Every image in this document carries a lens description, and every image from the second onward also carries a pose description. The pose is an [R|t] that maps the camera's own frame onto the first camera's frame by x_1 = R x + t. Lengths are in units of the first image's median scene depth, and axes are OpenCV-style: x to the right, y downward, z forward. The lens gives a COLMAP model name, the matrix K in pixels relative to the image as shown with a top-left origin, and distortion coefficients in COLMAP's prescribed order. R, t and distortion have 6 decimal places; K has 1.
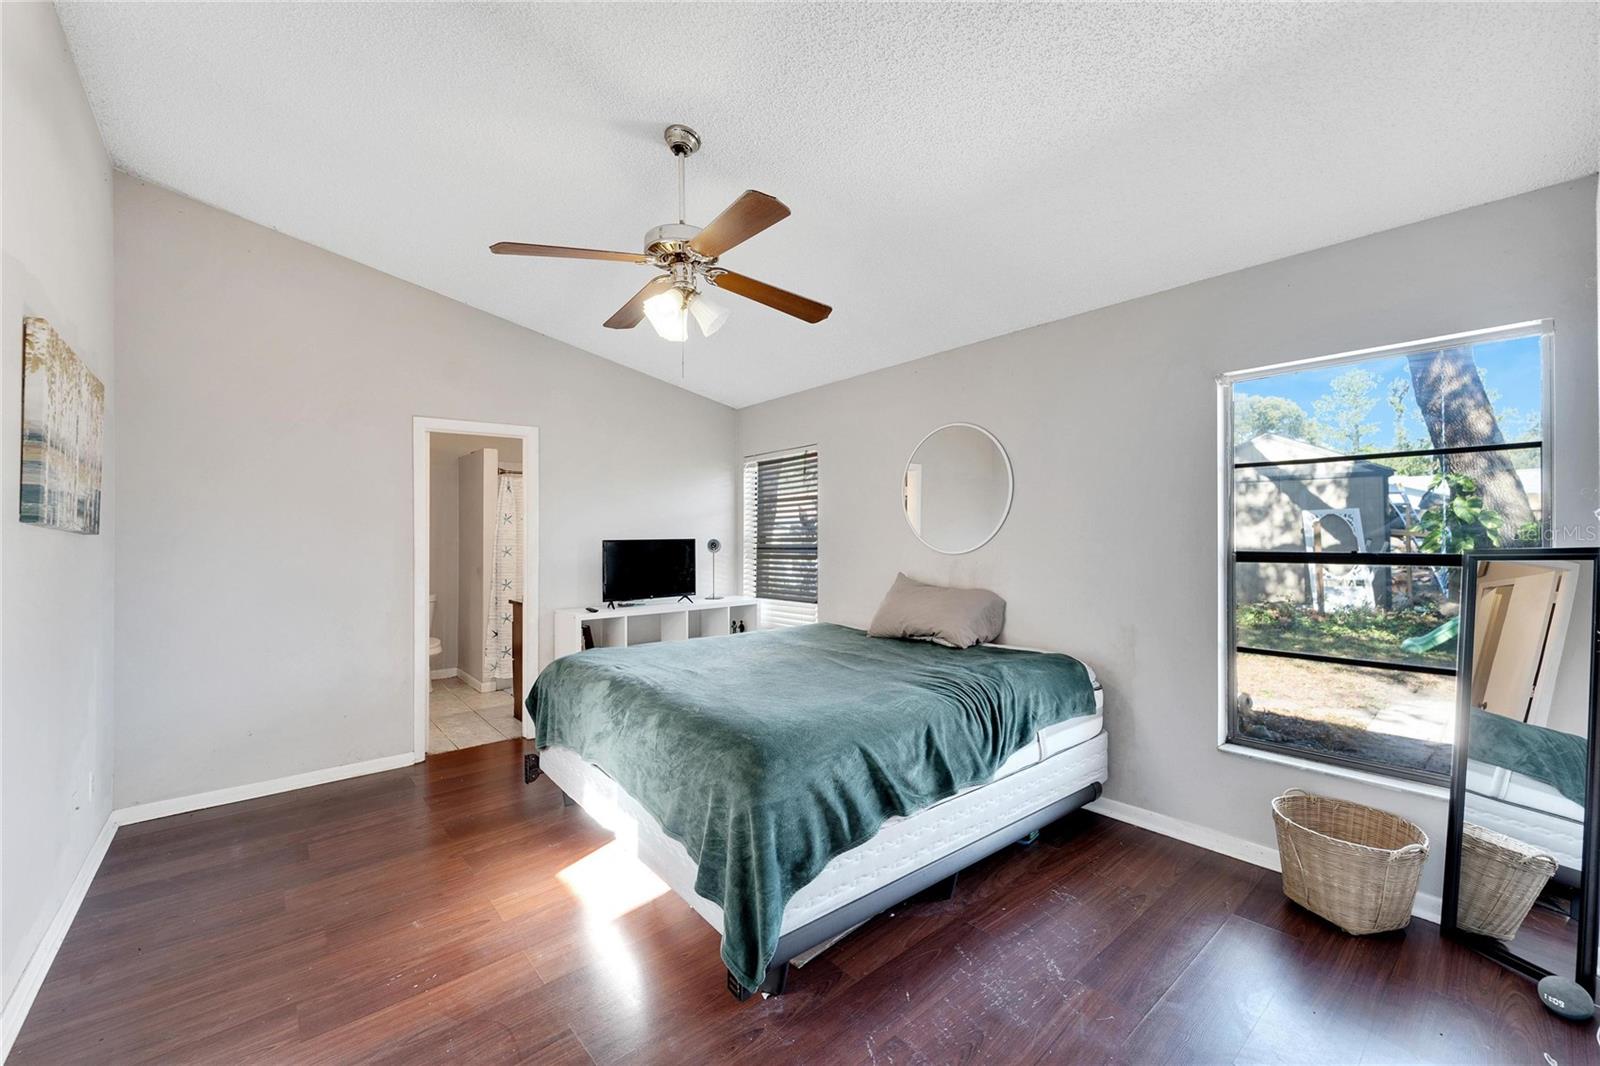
lens RADIAL K [[640.2, 0, 800.0], [0, 640.2, 533.0], [0, 0, 1]] dist [-0.000681, -0.000156]
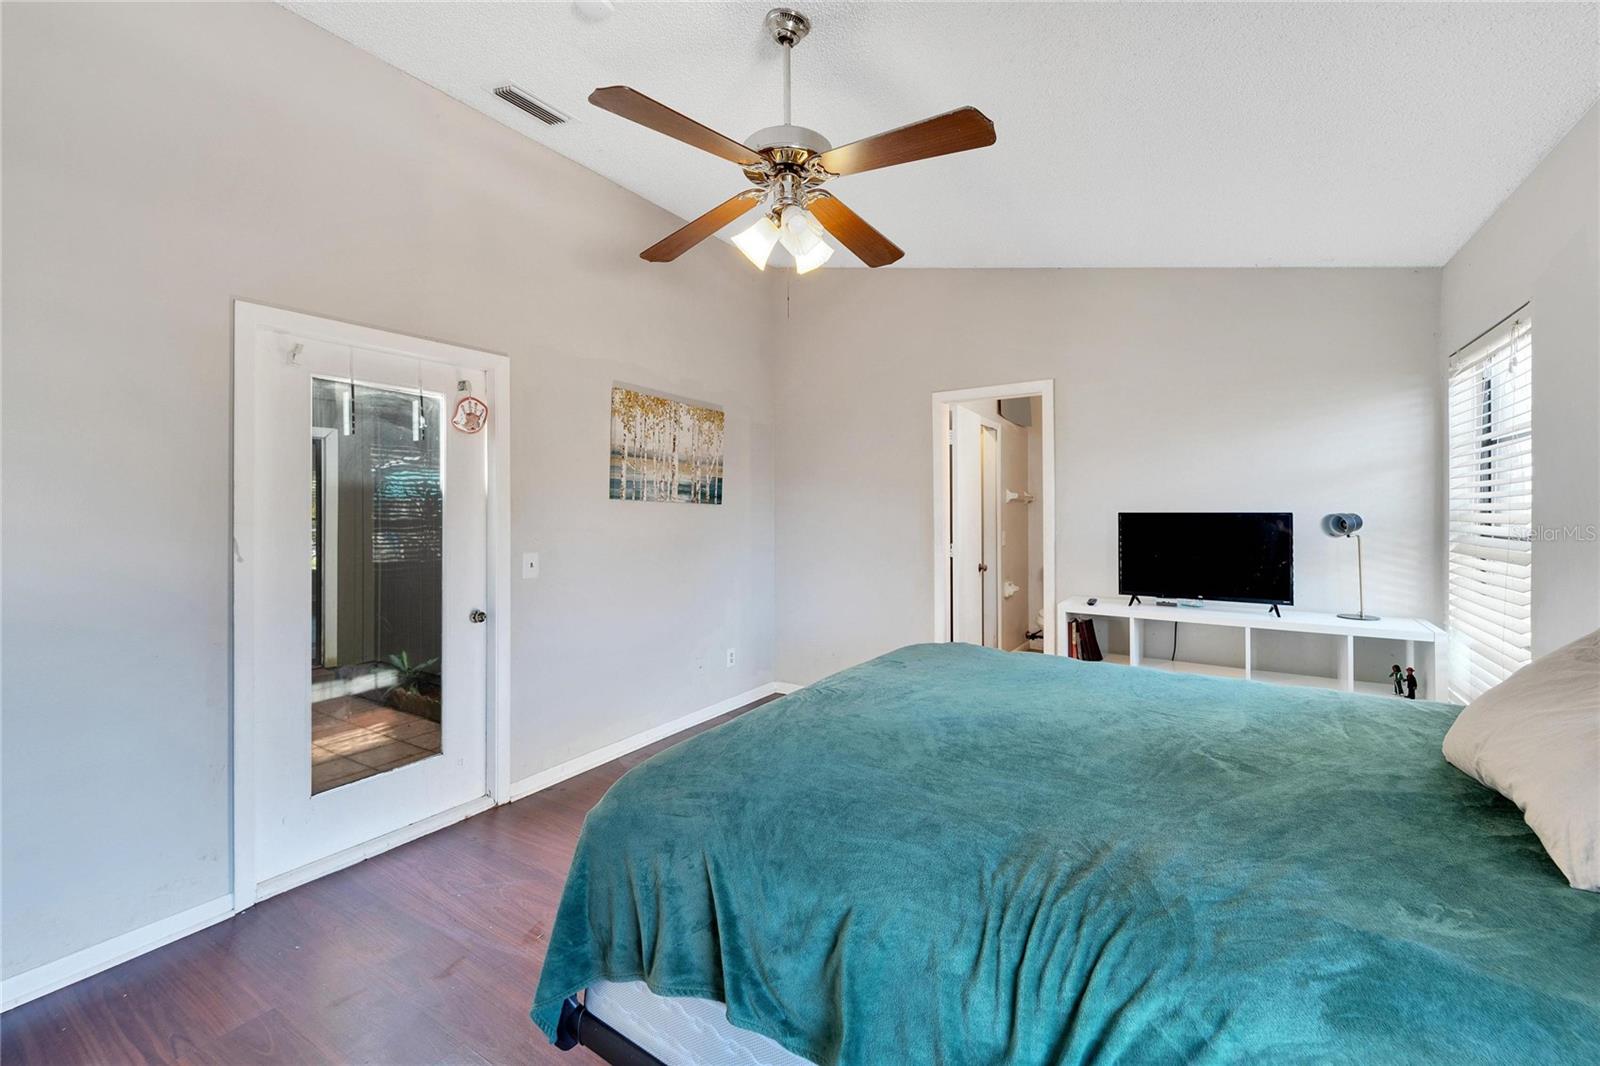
lens RADIAL K [[637.5, 0, 783.4], [0, 637.5, 543.1], [0, 0, 1]] dist [0.000429, -0.000219]
pose [[0.265196, 0.060681, -0.962283, 0.312731], [0.003573, 0.997949, 0.063915, -0.002152], [0.964188, -0.020389, 0.264435, 0.418655]]
